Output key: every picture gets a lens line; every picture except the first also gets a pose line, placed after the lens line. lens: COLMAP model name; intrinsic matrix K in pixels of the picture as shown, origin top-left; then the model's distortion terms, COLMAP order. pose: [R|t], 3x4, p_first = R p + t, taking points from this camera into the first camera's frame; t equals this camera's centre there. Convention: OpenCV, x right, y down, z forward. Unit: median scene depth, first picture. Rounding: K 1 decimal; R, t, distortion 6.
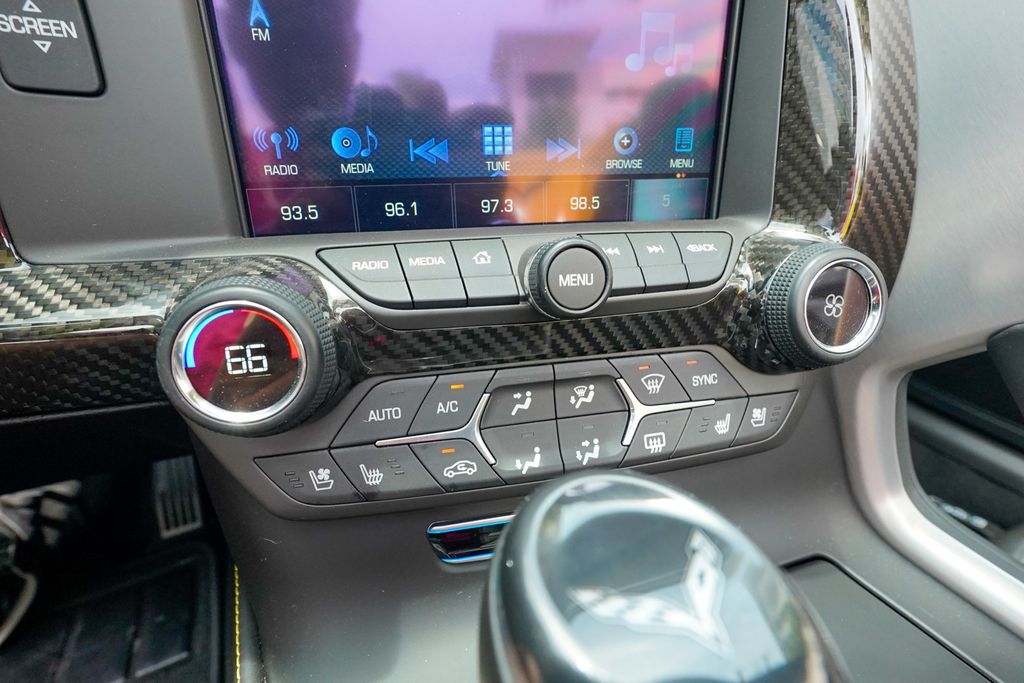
lens RADIAL K [[471.2, 0, 507.0], [0, 471.2, 344.4], [0, 0, 1]] dist [-0.018804, 0.010820]
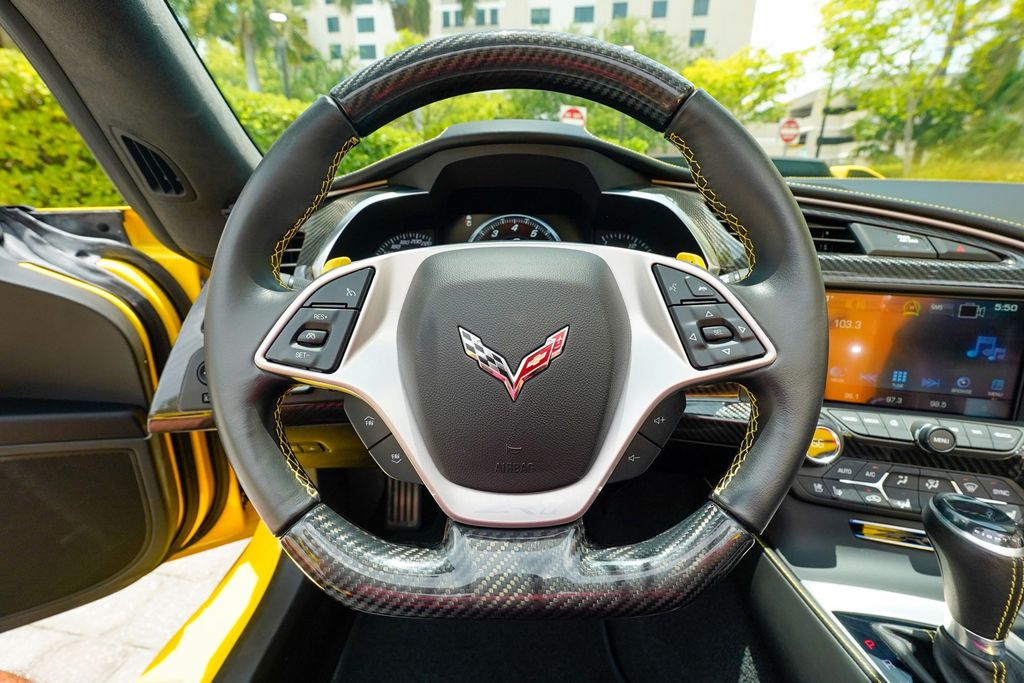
lens RADIAL K [[471.2, 0, 509.1], [0, 471.2, 345.3], [0, 0, 1]] dist [-0.018804, 0.010820]
pose [[0.886825, 0.133091, -0.442524, -0.843337], [-0.206686, 0.970740, -0.122248, 0.165071], [0.413306, 0.199876, 0.888385, -2.304387]]
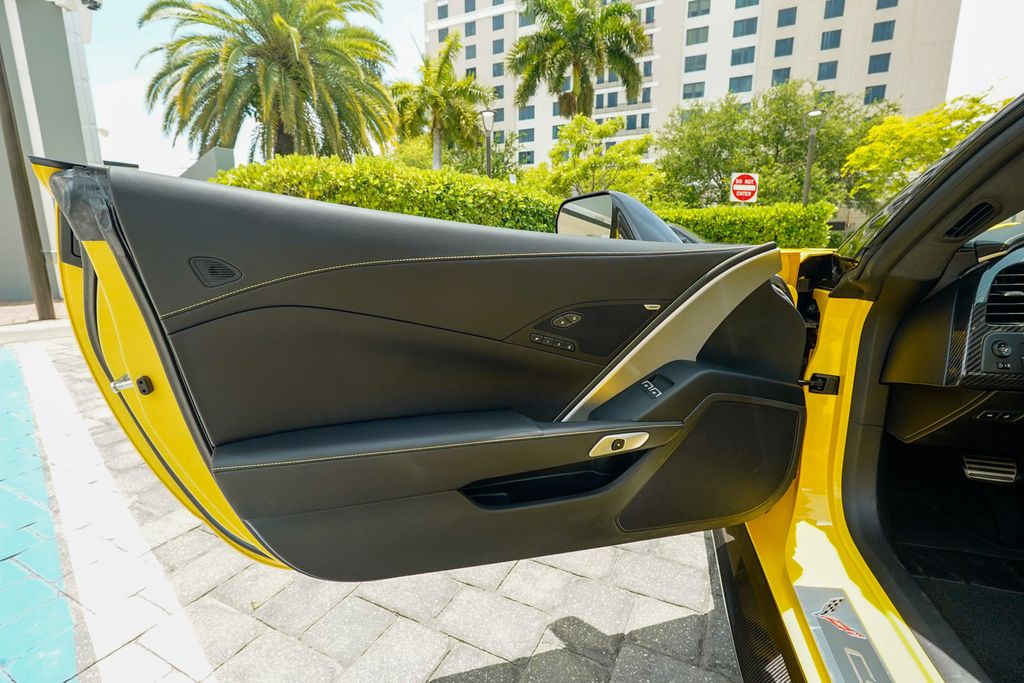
lens RADIAL K [[471.2, 0, 502.2], [0, 471.2, 344.2], [0, 0, 1]] dist [-0.018804, 0.010820]
pose [[0.717412, 0.114123, -0.687238, -3.723074], [-0.315564, 0.932715, -0.174532, 2.305081], [0.621079, 0.342079, 0.705155, -6.067721]]
